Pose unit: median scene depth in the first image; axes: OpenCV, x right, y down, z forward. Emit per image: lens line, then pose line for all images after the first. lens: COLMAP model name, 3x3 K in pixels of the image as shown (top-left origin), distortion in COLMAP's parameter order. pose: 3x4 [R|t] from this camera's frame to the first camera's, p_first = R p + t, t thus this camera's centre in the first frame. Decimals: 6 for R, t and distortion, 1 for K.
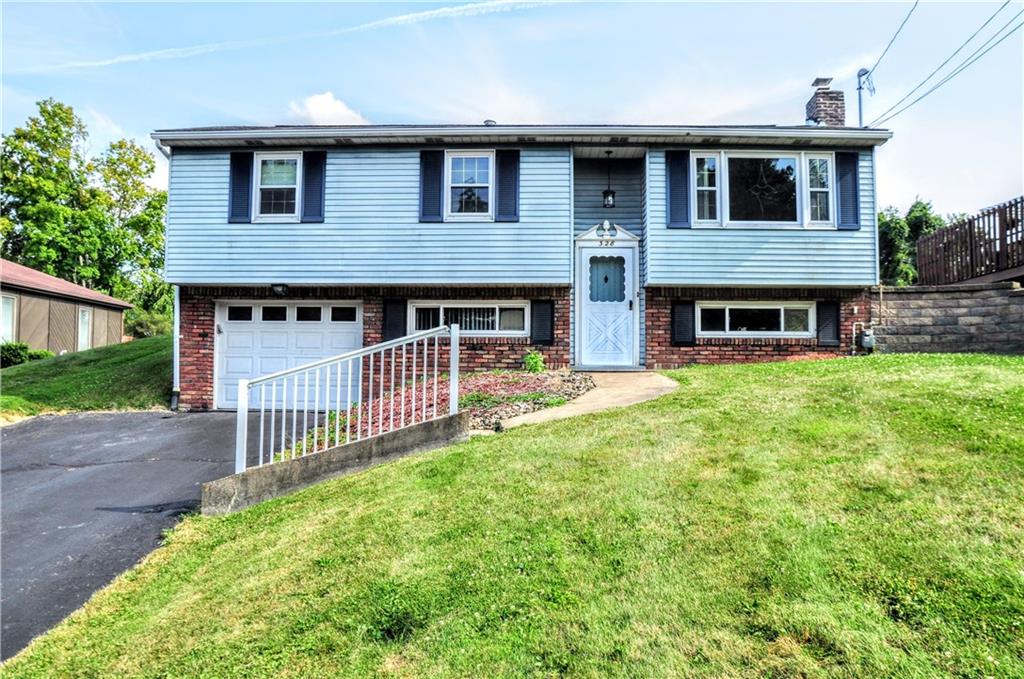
lens RADIAL K [[778.6, 0, 512.0], [0, 778.6, 339.5], [0, 0, 1]] dist [-0.052293, 0.007018]
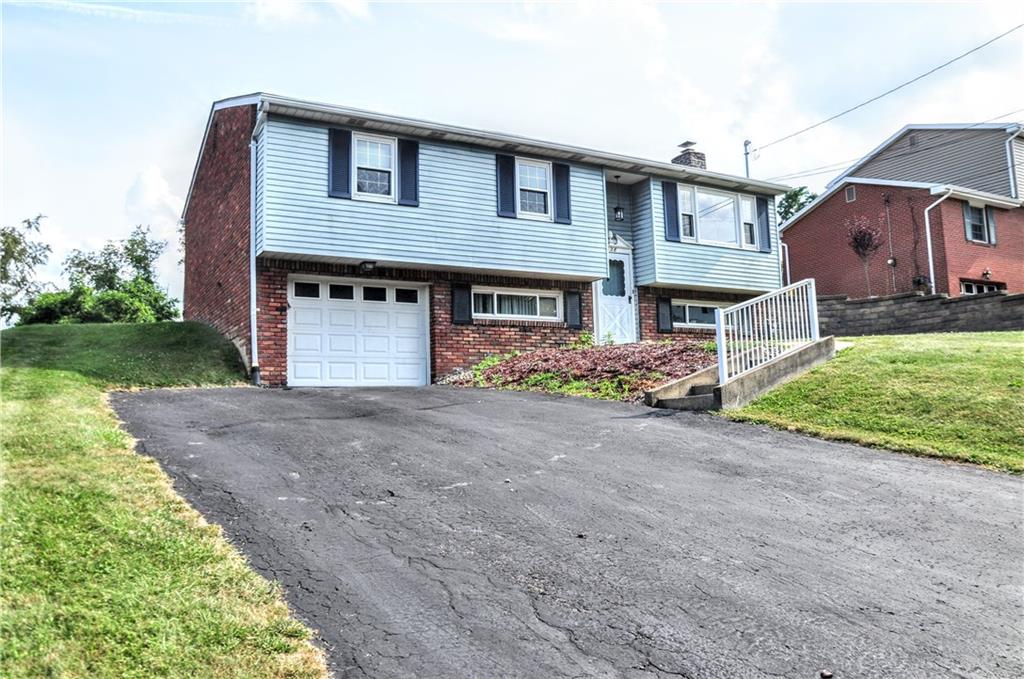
lens RADIAL K [[778.6, 0, 512.0], [0, 778.6, 339.5], [0, 0, 1]] dist [-0.052293, 0.007018]
pose [[0.859885, 0.022318, 0.510000, -0.654110], [0.003039, 0.998802, -0.048832, 0.081573], [-0.510479, 0.043540, 0.858787, 0.022336]]
